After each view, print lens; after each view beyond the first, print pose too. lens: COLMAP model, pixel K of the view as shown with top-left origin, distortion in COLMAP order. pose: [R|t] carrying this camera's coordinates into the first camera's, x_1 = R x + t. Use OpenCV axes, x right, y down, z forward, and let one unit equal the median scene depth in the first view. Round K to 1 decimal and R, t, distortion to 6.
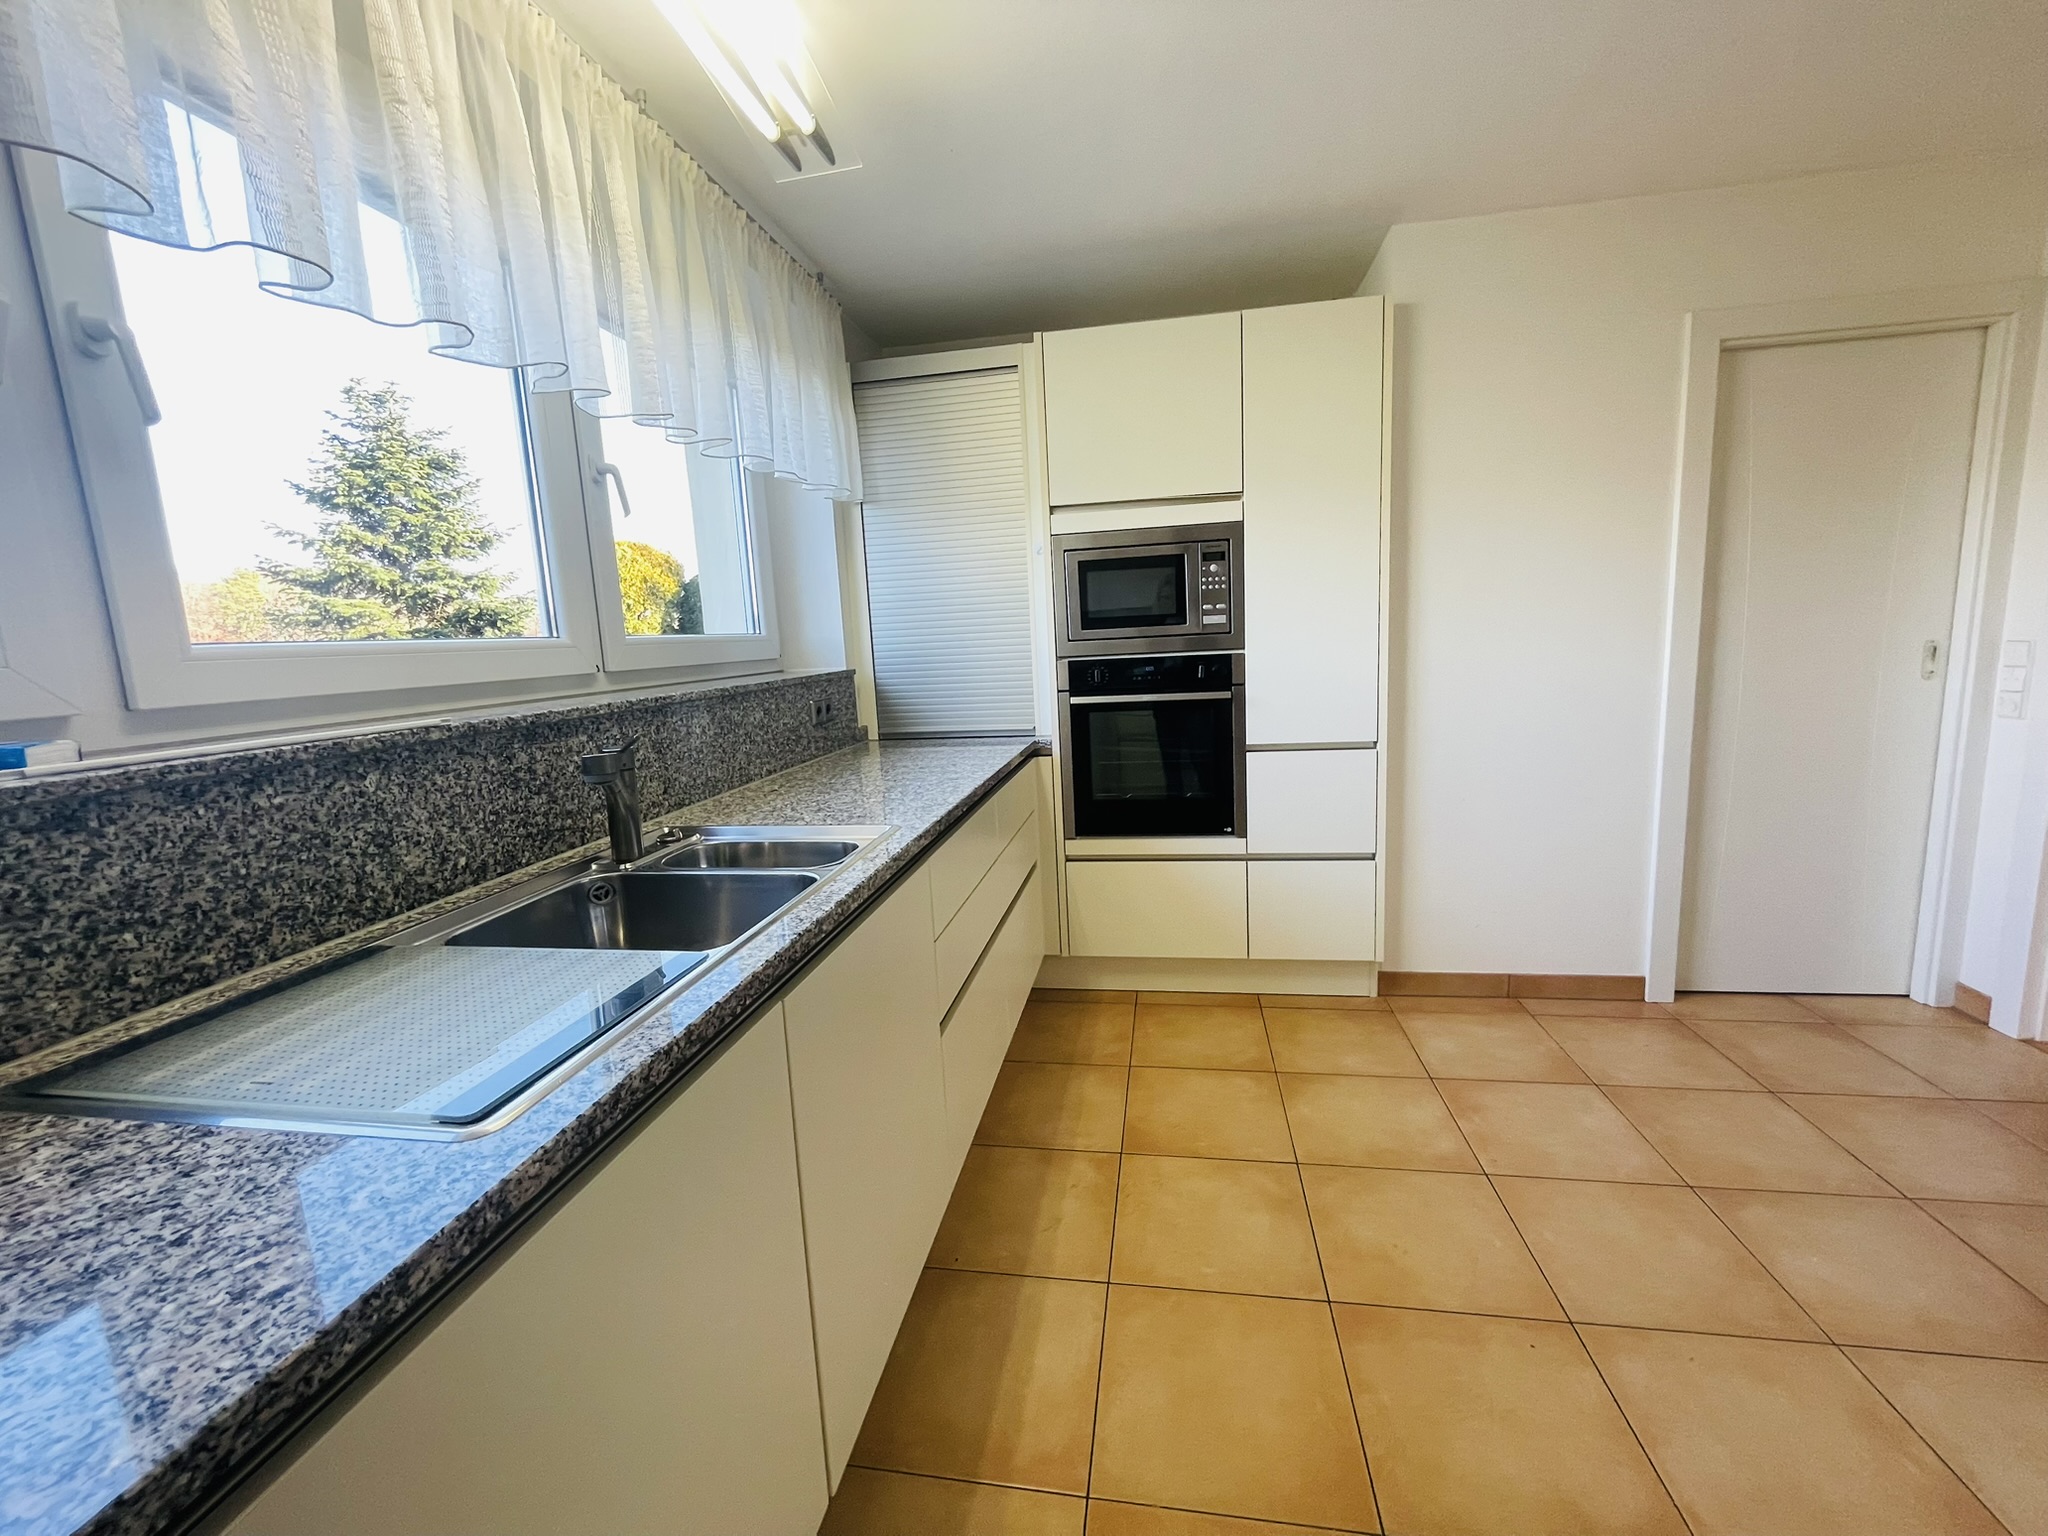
lens RADIAL K [[840.5, 0, 1024.0], [0, 840.5, 768.0], [0, 0, 1]] dist [-0.000036, -0.000026]
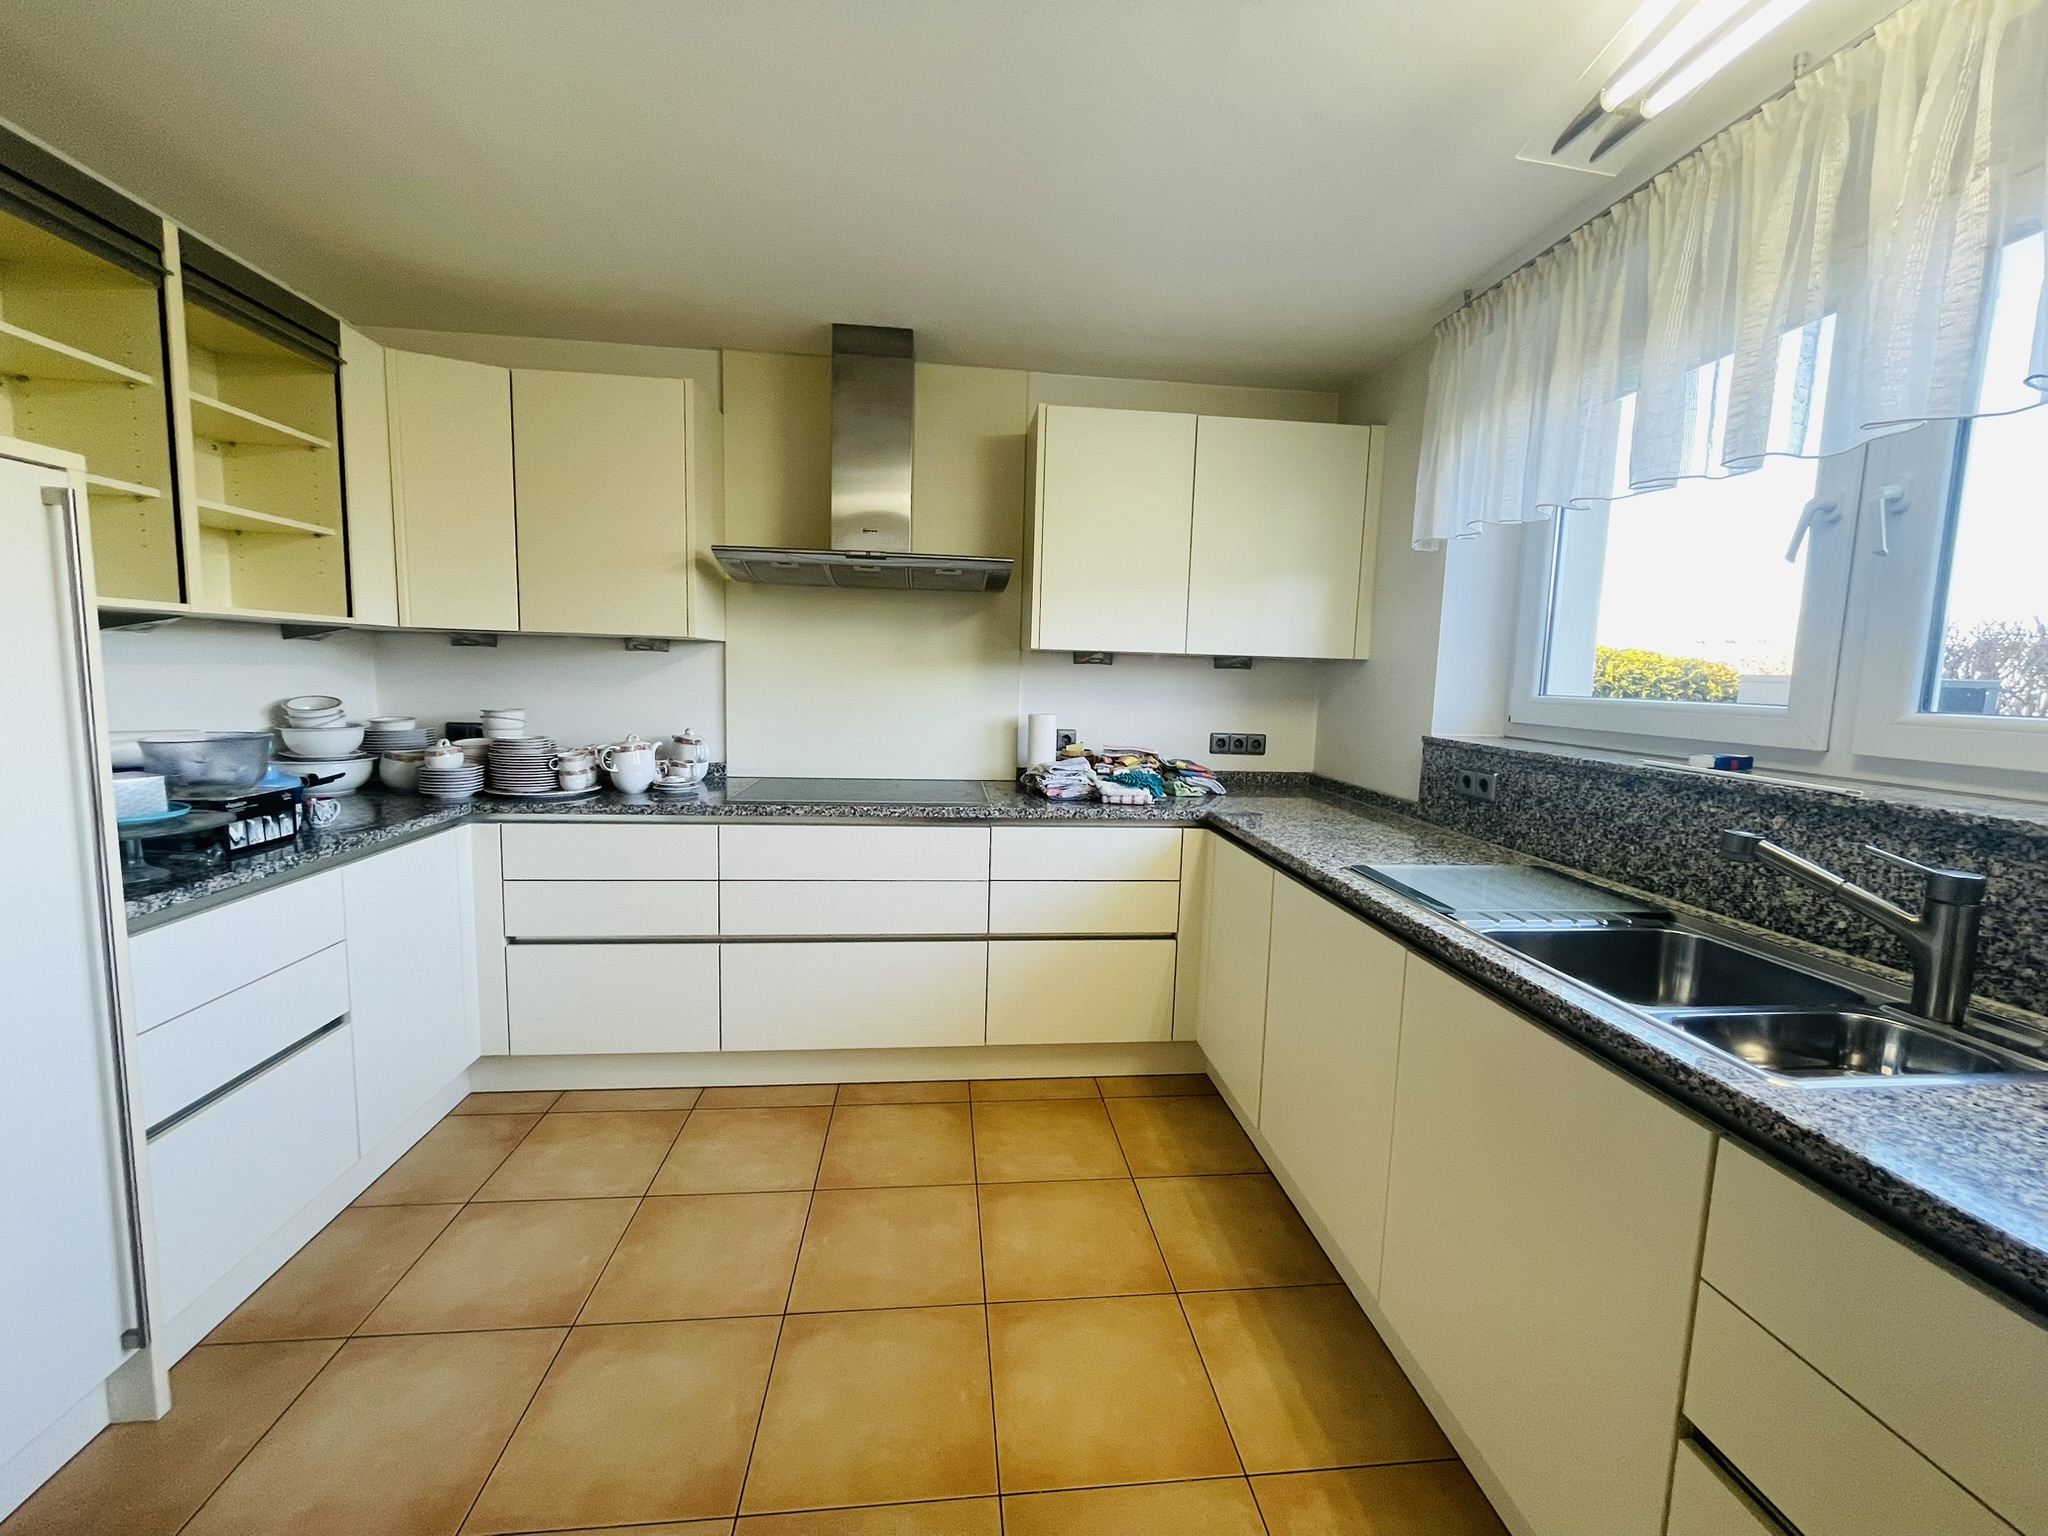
lens RADIAL K [[840.5, 0, 1024.0], [0, 840.5, 768.0], [0, 0, 1]] dist [-0.000036, -0.000026]
pose [[-0.962479, 0.051819, -0.266361, 0.674561], [-0.025346, 0.960138, 0.278375, -0.392601], [0.270168, 0.274682, -0.922800, 1.858845]]
